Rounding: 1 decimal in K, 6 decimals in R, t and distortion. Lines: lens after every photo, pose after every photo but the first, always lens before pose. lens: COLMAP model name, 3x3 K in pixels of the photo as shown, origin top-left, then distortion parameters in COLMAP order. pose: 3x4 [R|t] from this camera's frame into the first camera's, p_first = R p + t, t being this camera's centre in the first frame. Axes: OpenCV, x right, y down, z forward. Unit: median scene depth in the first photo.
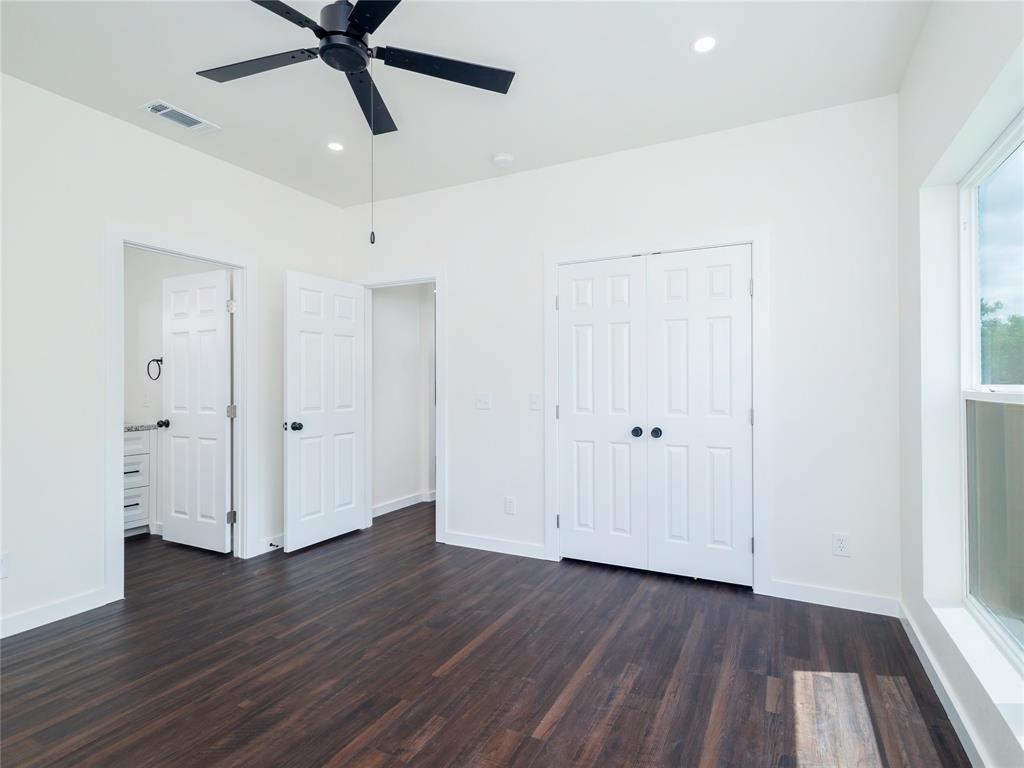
lens RADIAL K [[529.5, 0, 510.9], [0, 529.5, 379.3], [0, 0, 1]] dist [0.002290, -0.000187]
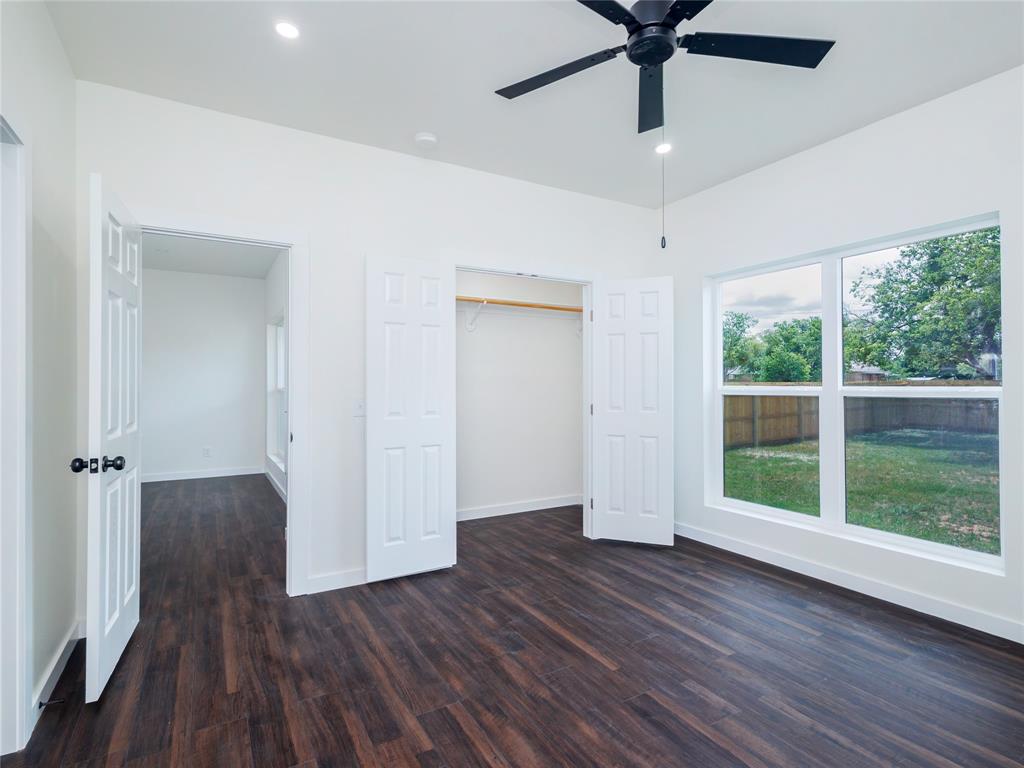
lens RADIAL K [[529.5, 0, 510.9], [0, 529.5, 379.3], [0, 0, 1]] dist [0.002290, -0.000187]
pose [[0.548914, 0.007228, 0.835847, -1.113019], [-0.003228, 0.999973, -0.006527, 0.003163], [-0.835872, 0.000884, 0.548923, 0.600752]]
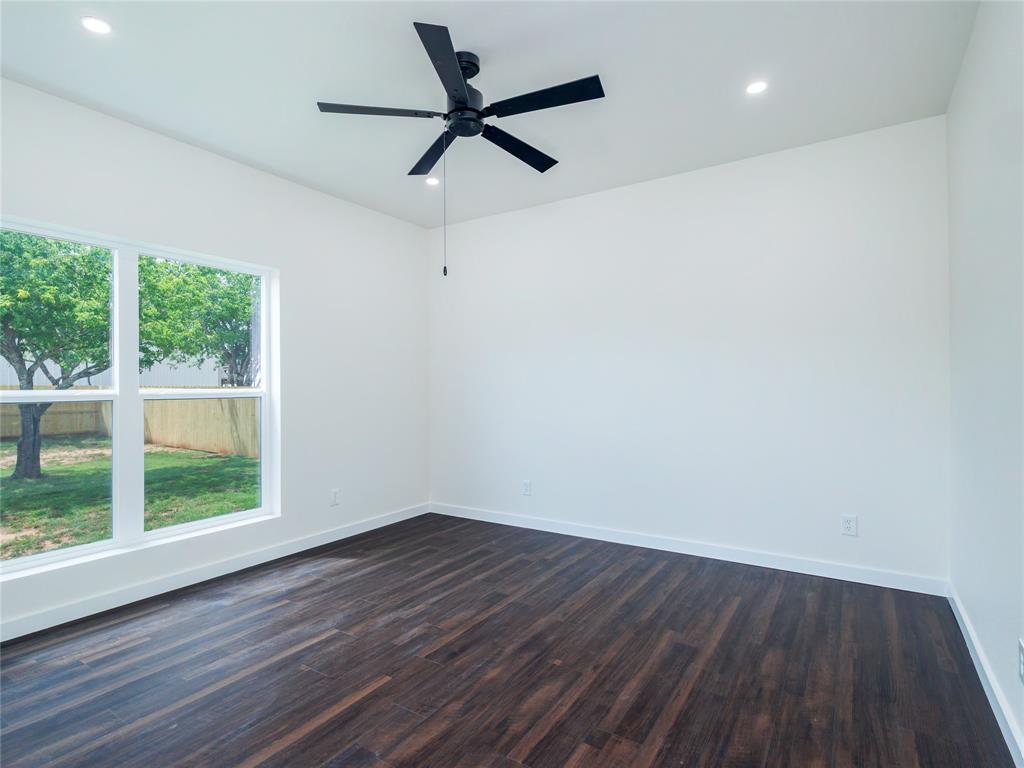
lens RADIAL K [[529.5, 0, 510.9], [0, 529.5, 379.3], [0, 0, 1]] dist [0.002290, -0.000187]
pose [[-0.994337, 0.007589, 0.106000, -0.480749], [0.005704, 0.999820, -0.018077, 0.014469], [-0.106118, -0.017370, -0.994202, 1.972164]]
